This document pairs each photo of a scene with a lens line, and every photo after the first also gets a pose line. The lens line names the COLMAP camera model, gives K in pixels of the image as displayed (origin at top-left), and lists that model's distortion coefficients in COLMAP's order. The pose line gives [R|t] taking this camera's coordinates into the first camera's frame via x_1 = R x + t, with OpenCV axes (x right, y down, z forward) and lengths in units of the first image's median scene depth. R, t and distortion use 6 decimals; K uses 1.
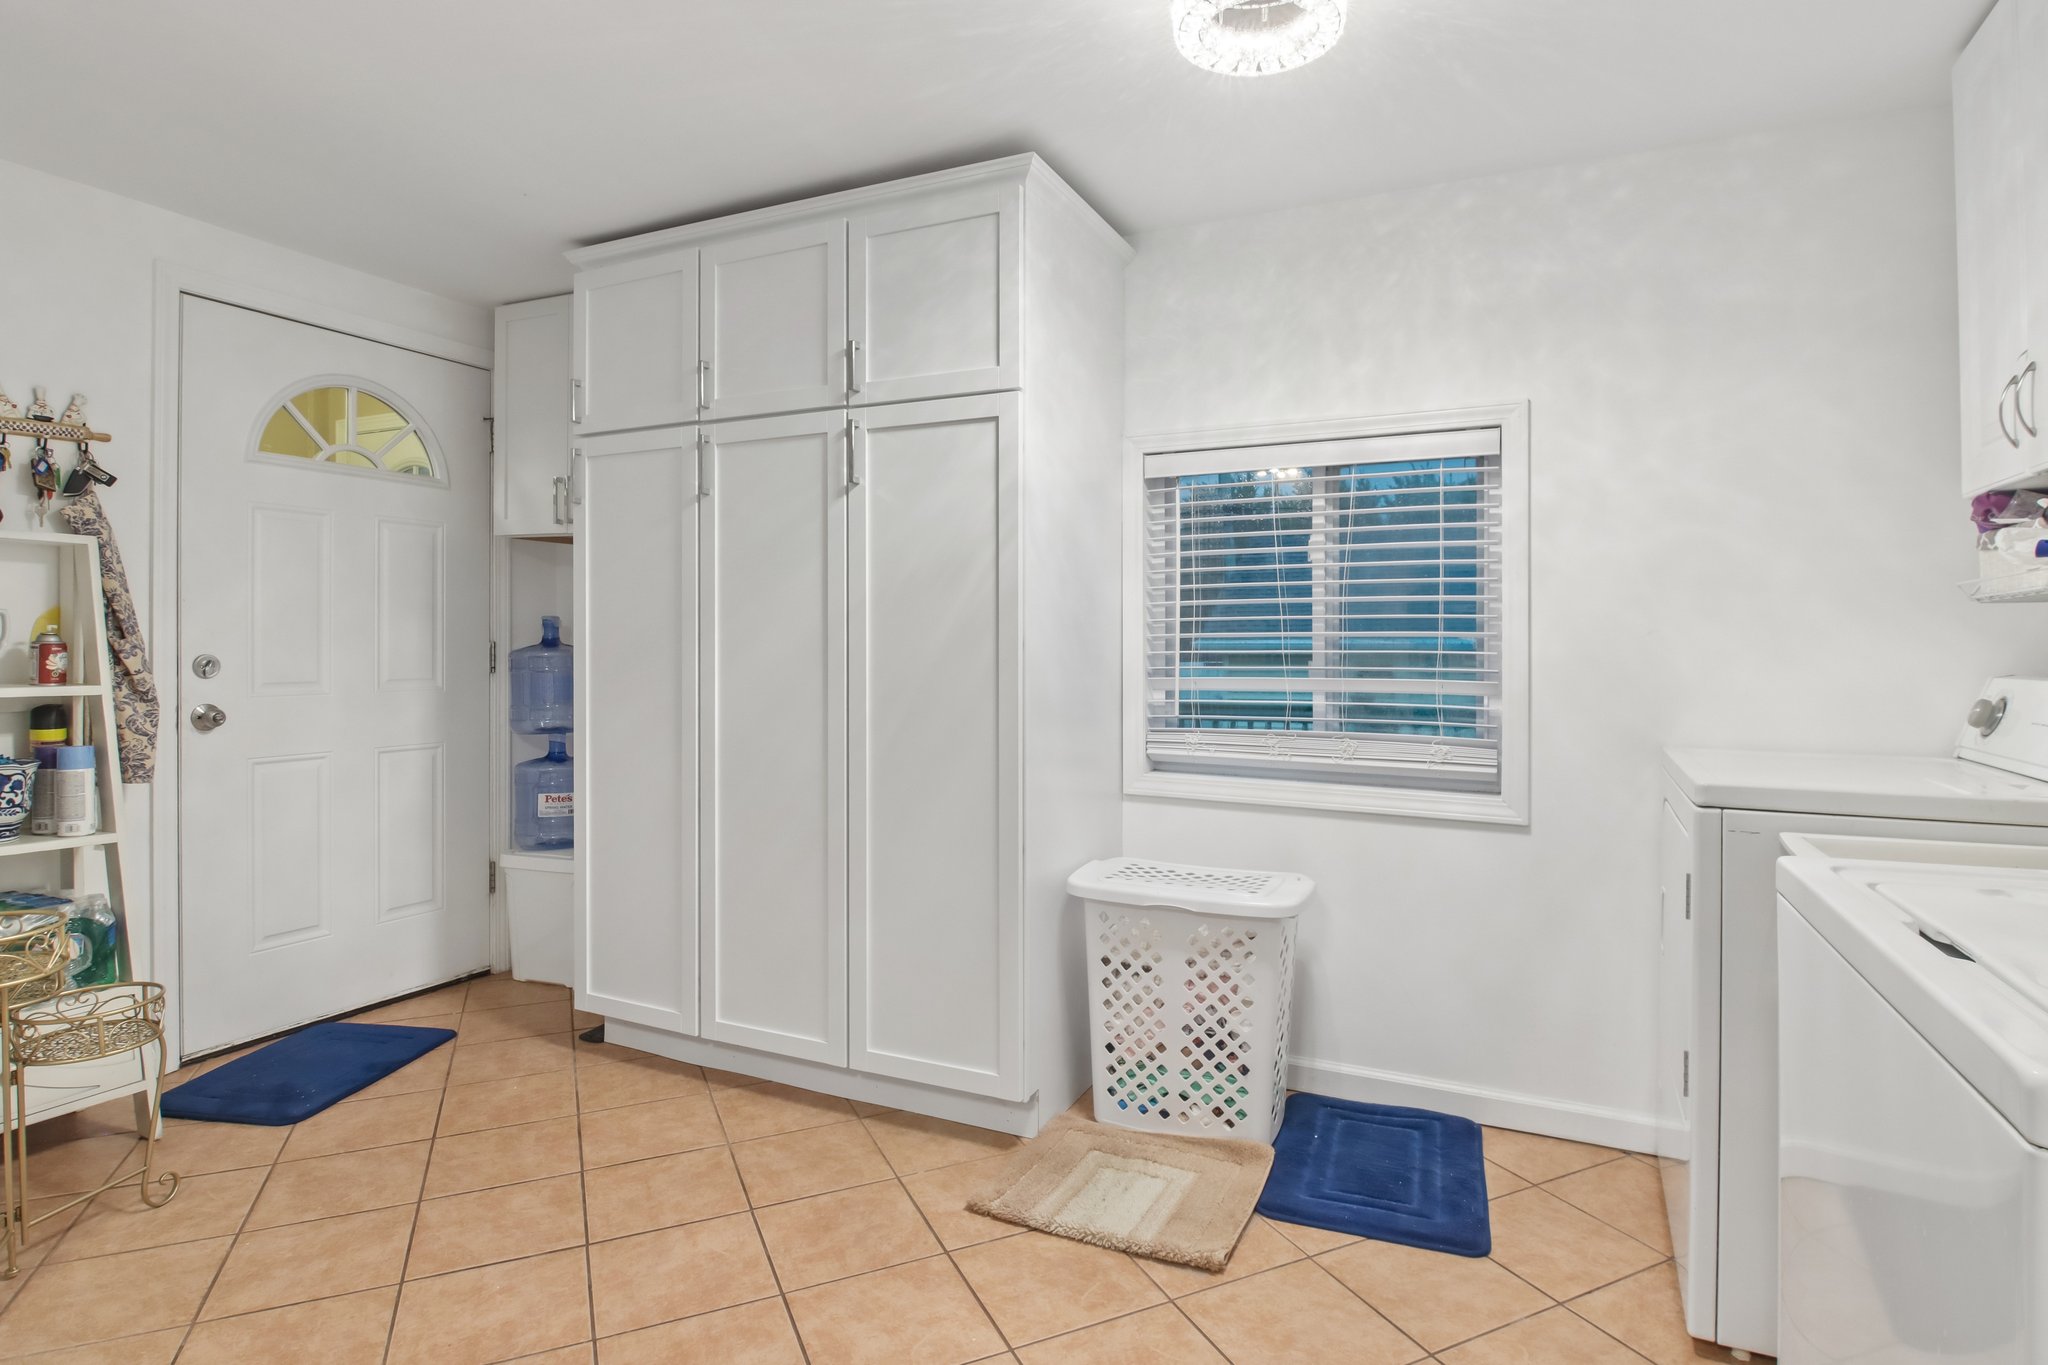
lens RADIAL K [[1068.2, 0, 1053.8], [0, 1068.2, 640.9], [0, 0, 1]] dist [-0.003959, -0.002110]
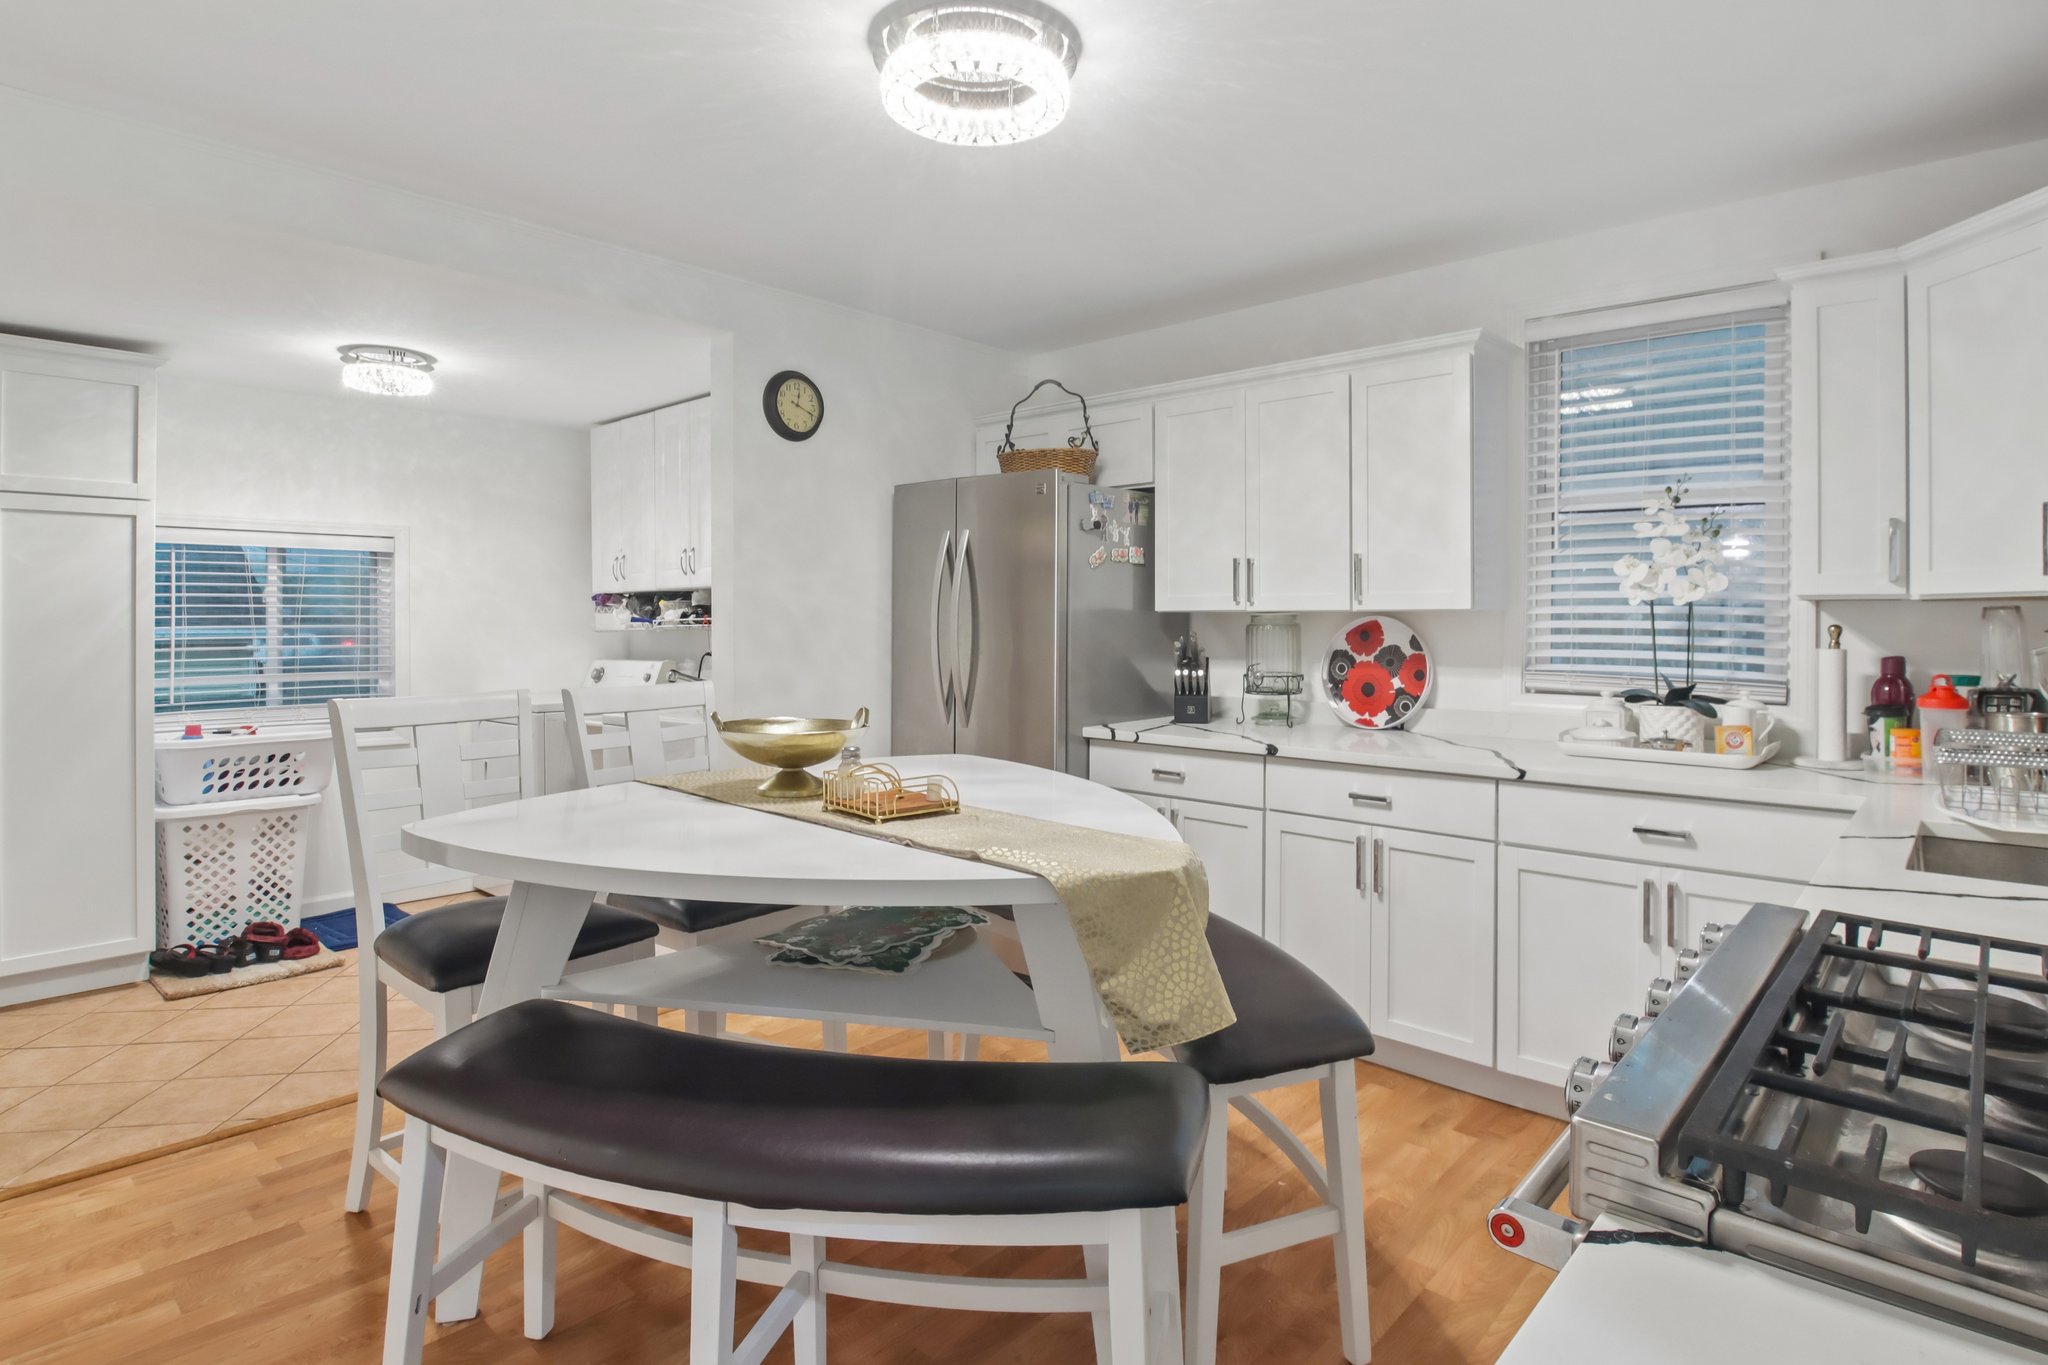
lens RADIAL K [[1068.2, 0, 1053.8], [0, 1068.2, 640.9], [0, 0, 1]] dist [-0.003959, -0.002110]
pose [[0.282742, -0.019481, 0.958998, -1.137326], [-0.001037, 0.999787, 0.020616, -0.059264], [-0.959196, -0.006823, 0.282661, -0.711094]]
